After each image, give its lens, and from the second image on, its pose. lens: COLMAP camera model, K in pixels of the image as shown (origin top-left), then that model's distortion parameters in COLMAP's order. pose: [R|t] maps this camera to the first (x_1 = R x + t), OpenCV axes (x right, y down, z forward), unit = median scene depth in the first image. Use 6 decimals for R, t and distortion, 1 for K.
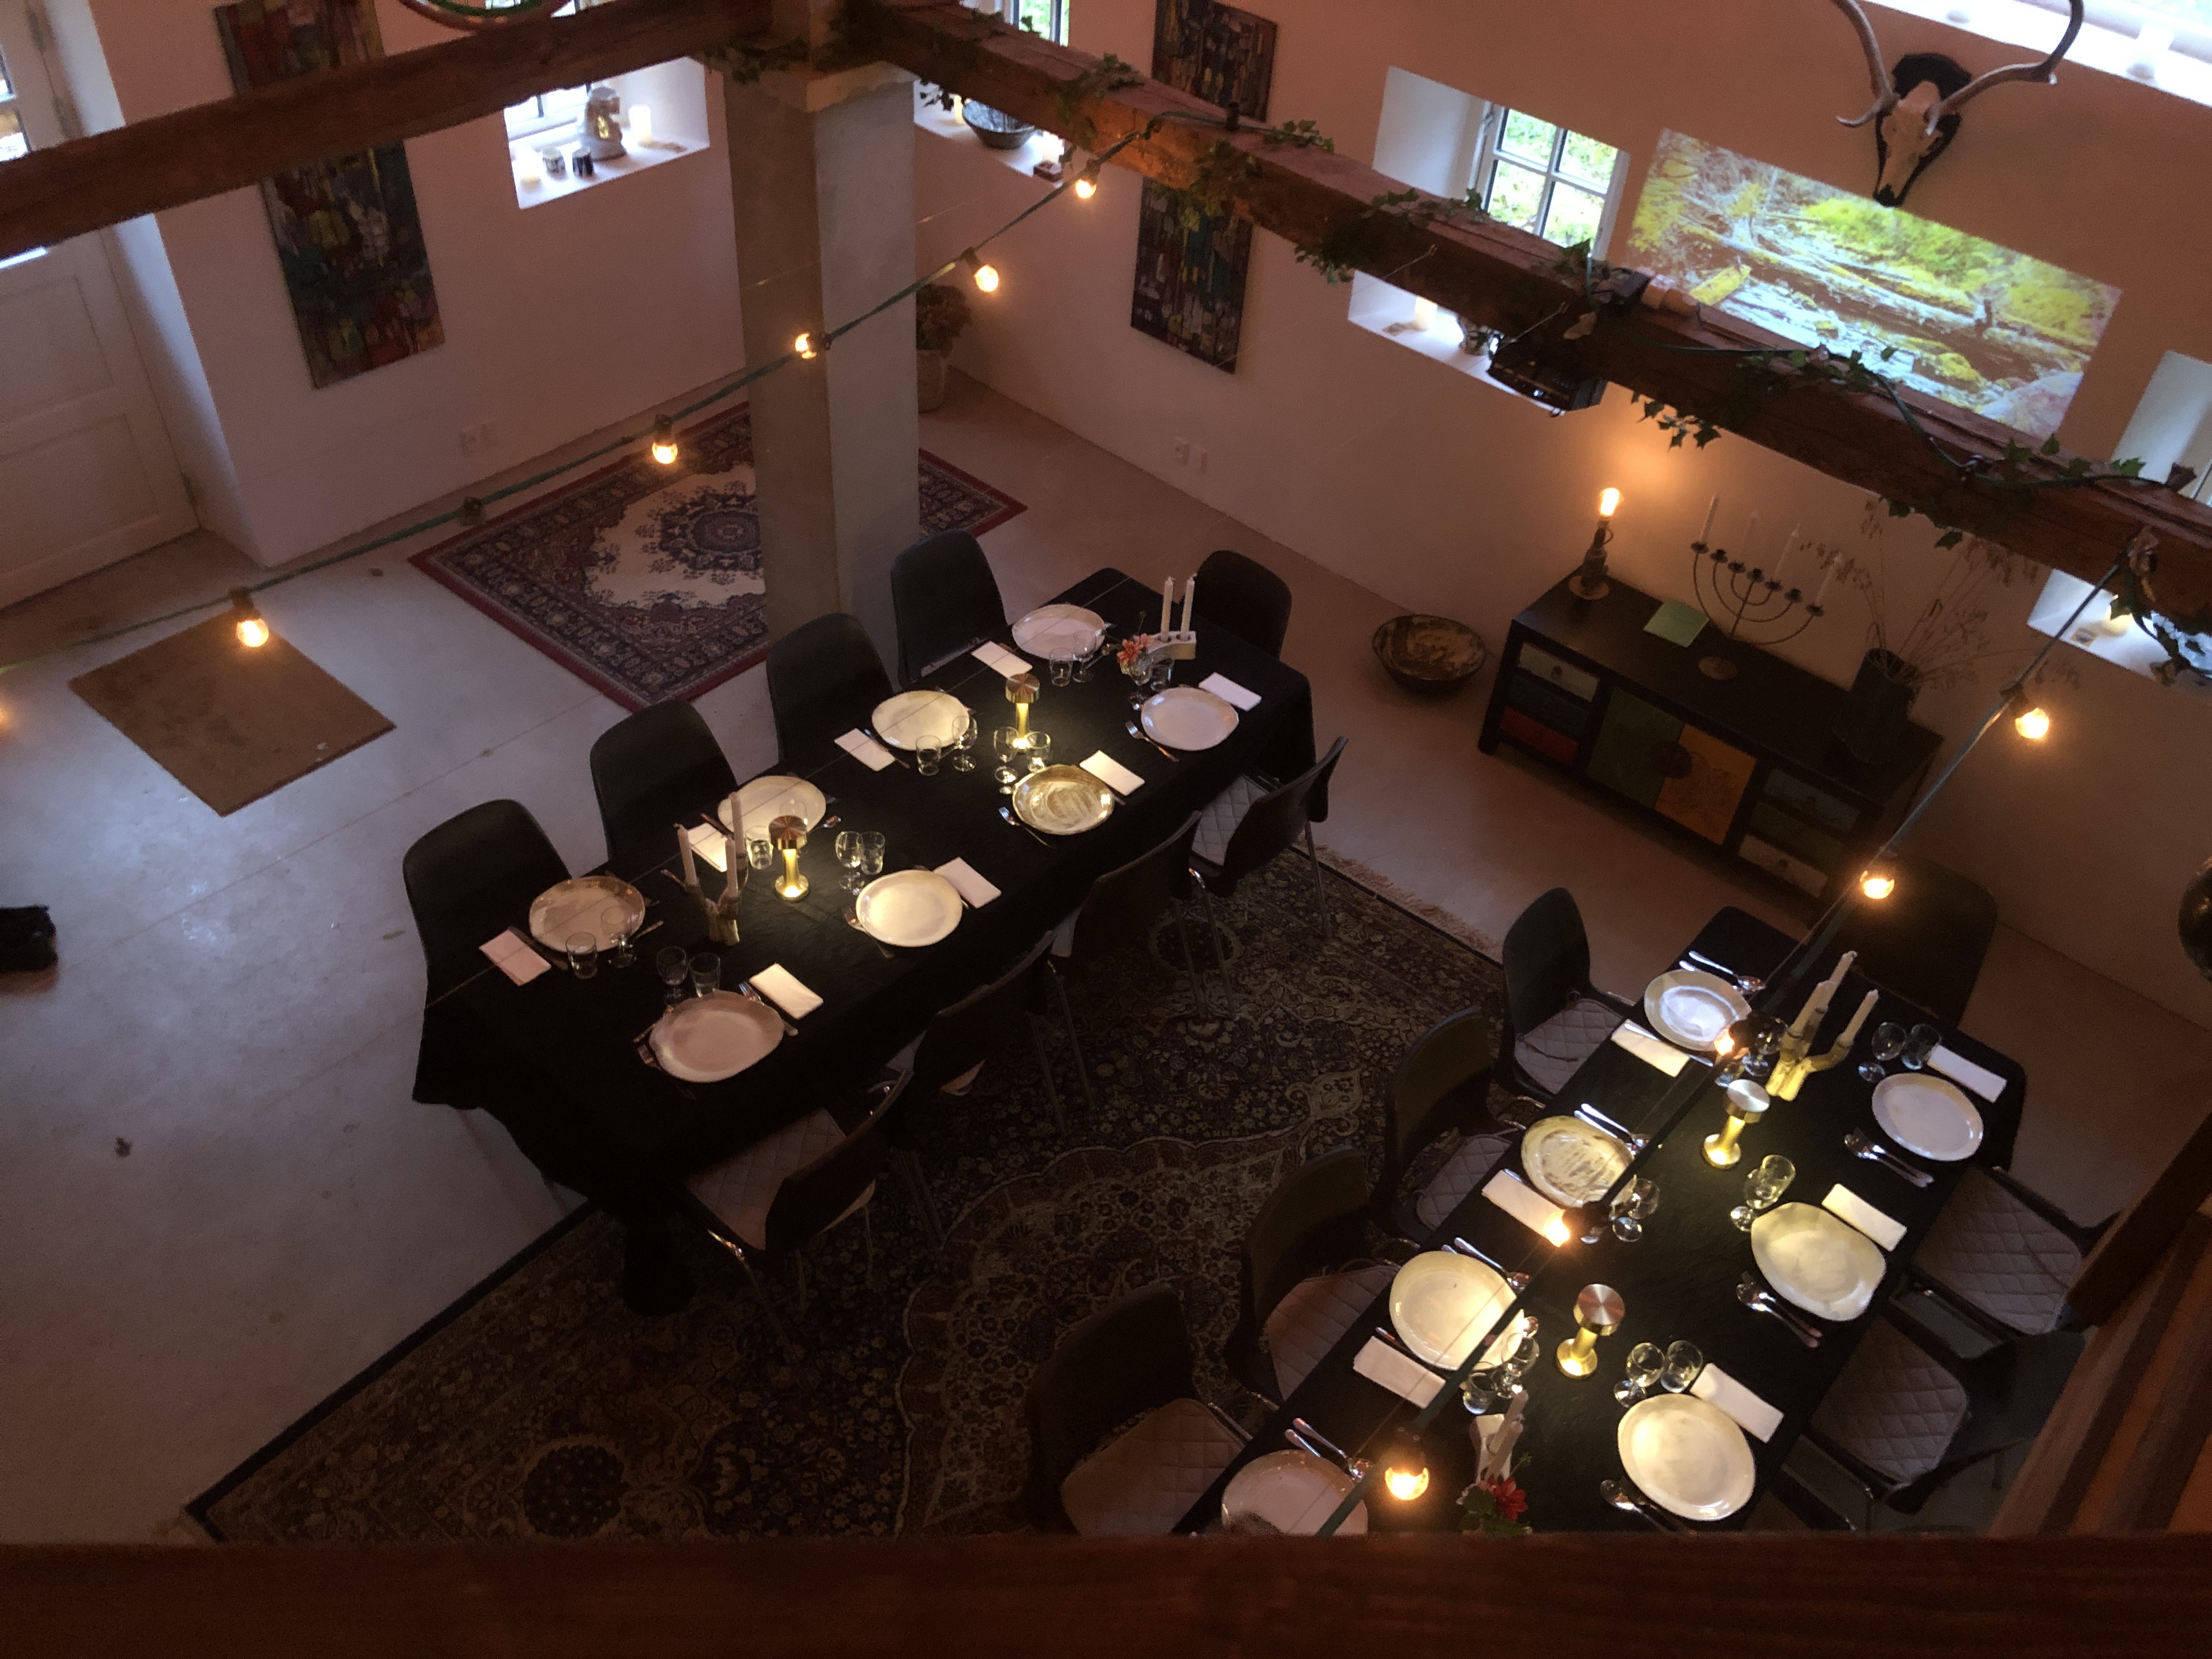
lens RADIAL K [[1848.5, 0, 1174.1], [0, 1848.5, 828.6], [0, 0, 1]] dist [0.004346, 0.006135]
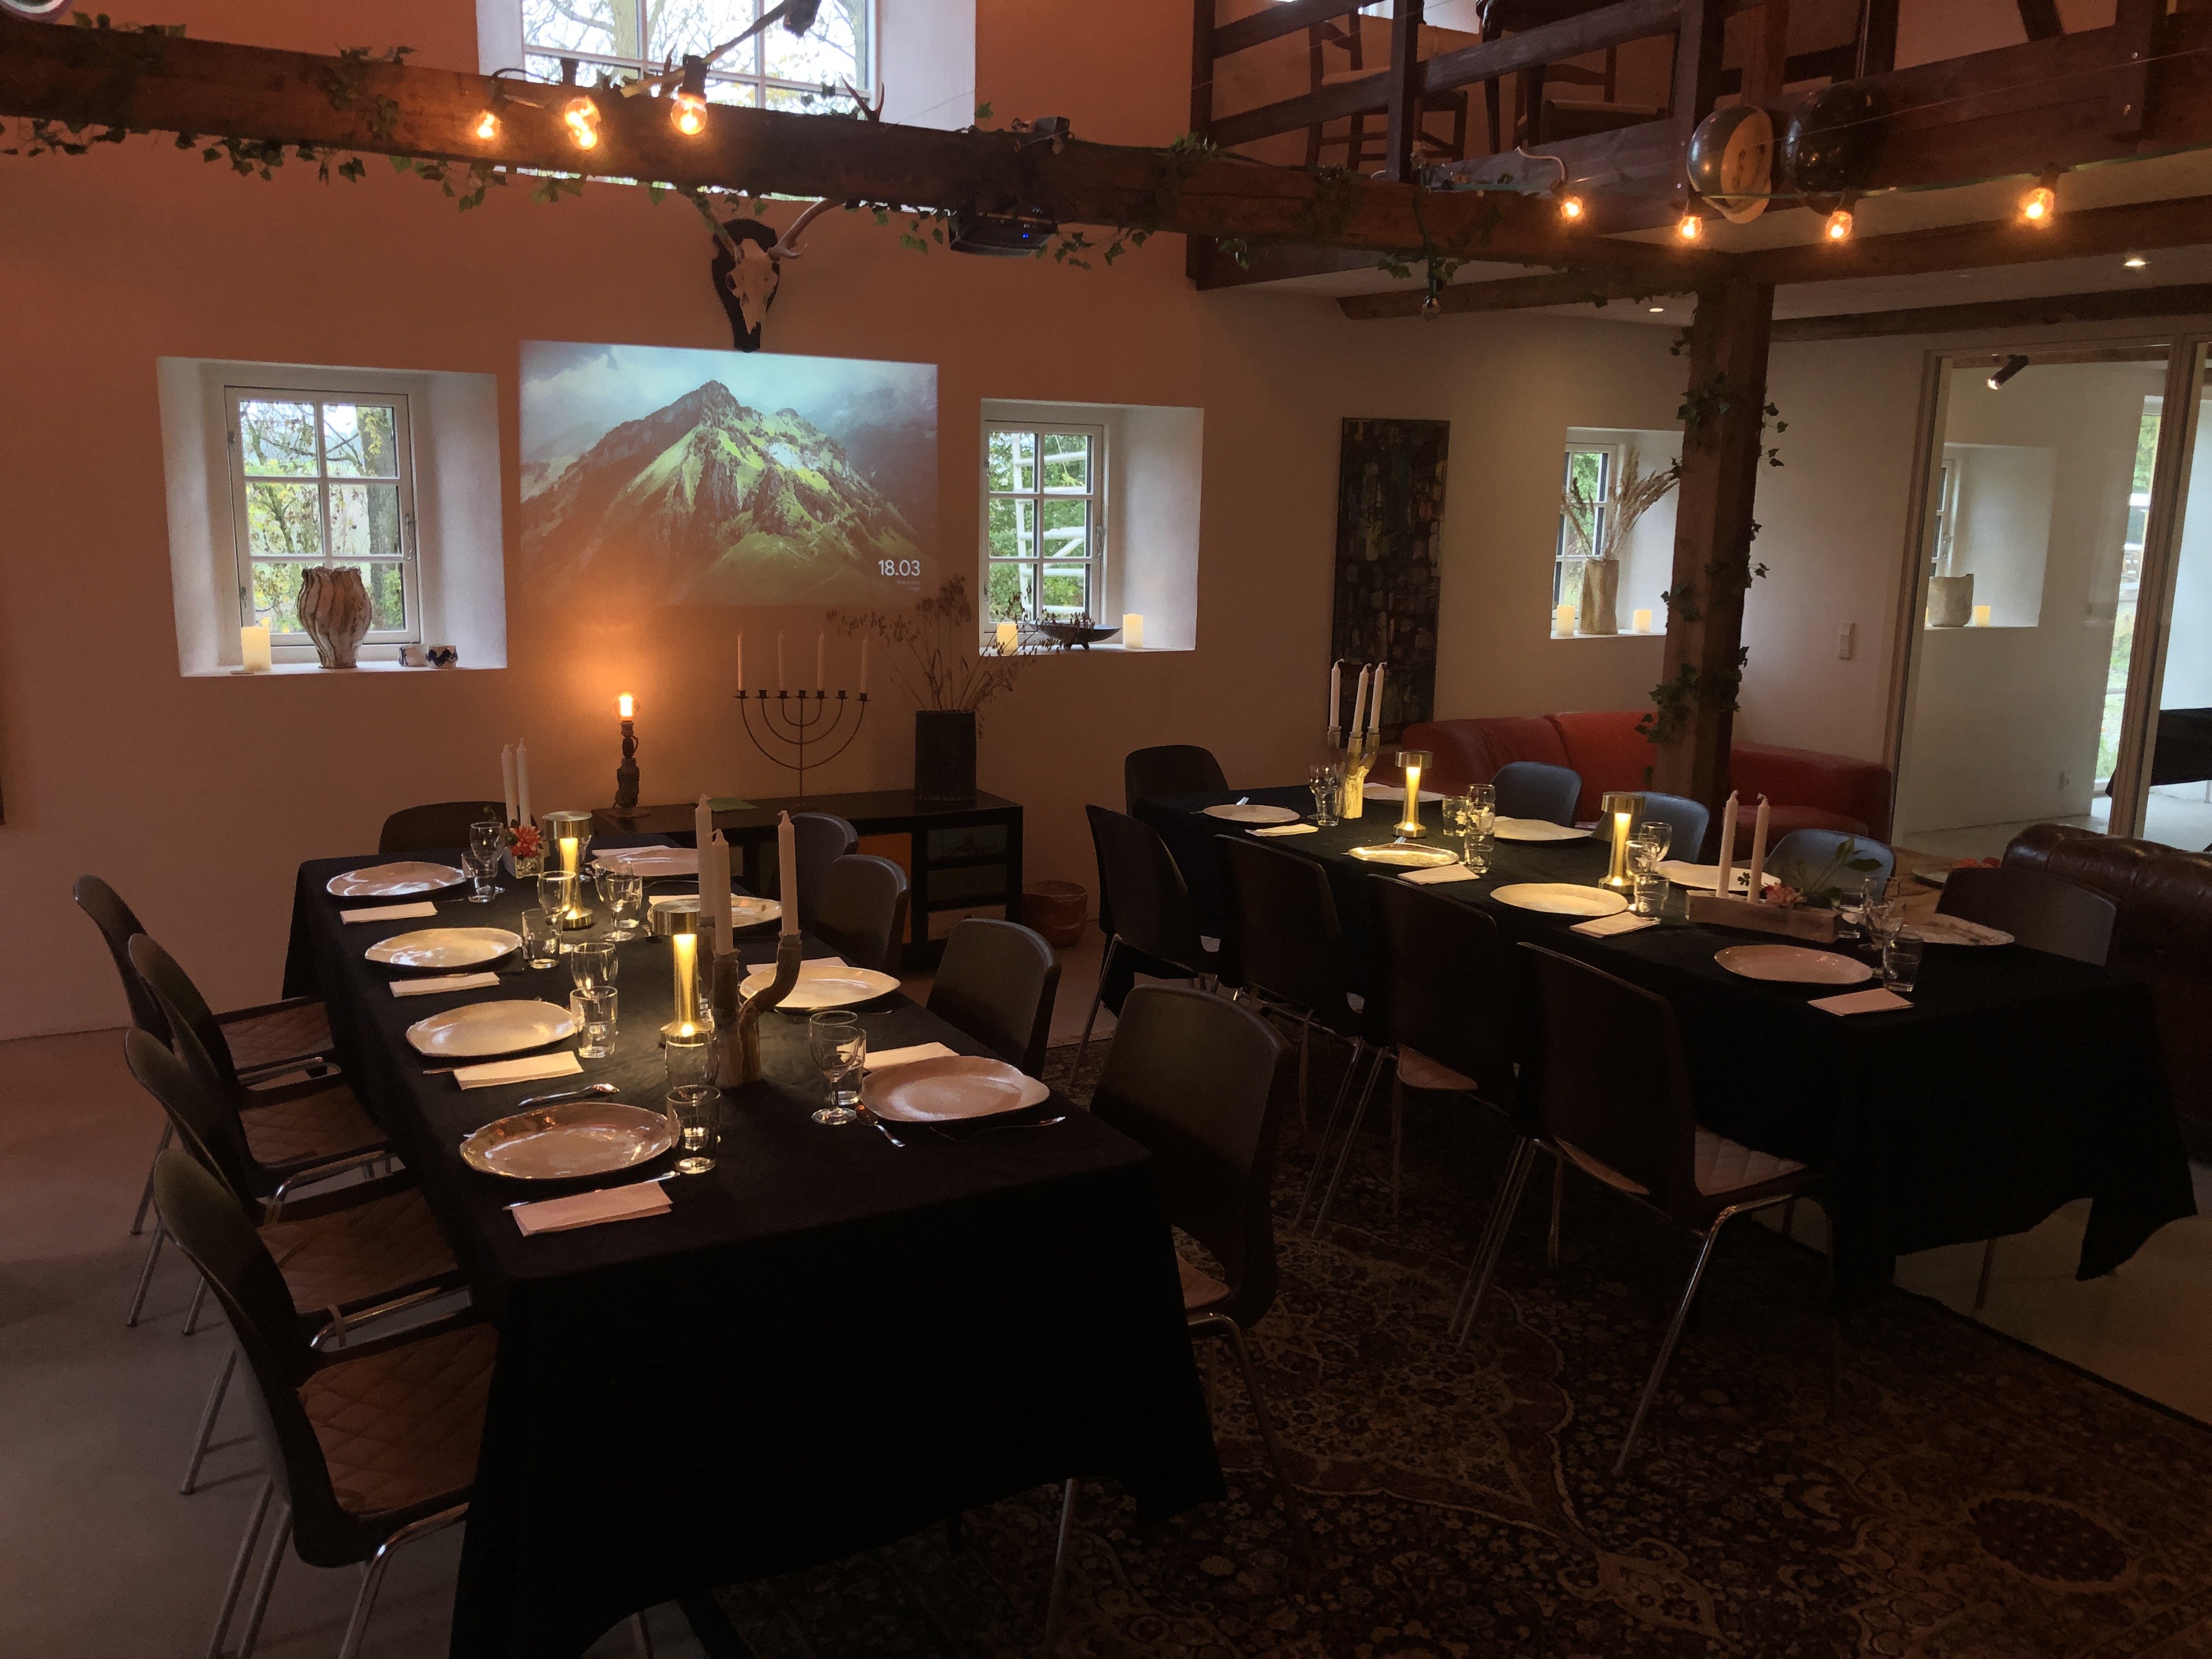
lens RADIAL K [[1783.0, 0, 1106.0], [0, 1783.0, 829.5], [0, 0, 1]] dist [-0.005227, -0.007509]
pose [[0.346041, -0.240445, 0.906886, -0.597921], [0.638740, 0.768383, -0.040001, 0.077941], [-0.687217, 0.593106, 0.419474, 0.535300]]
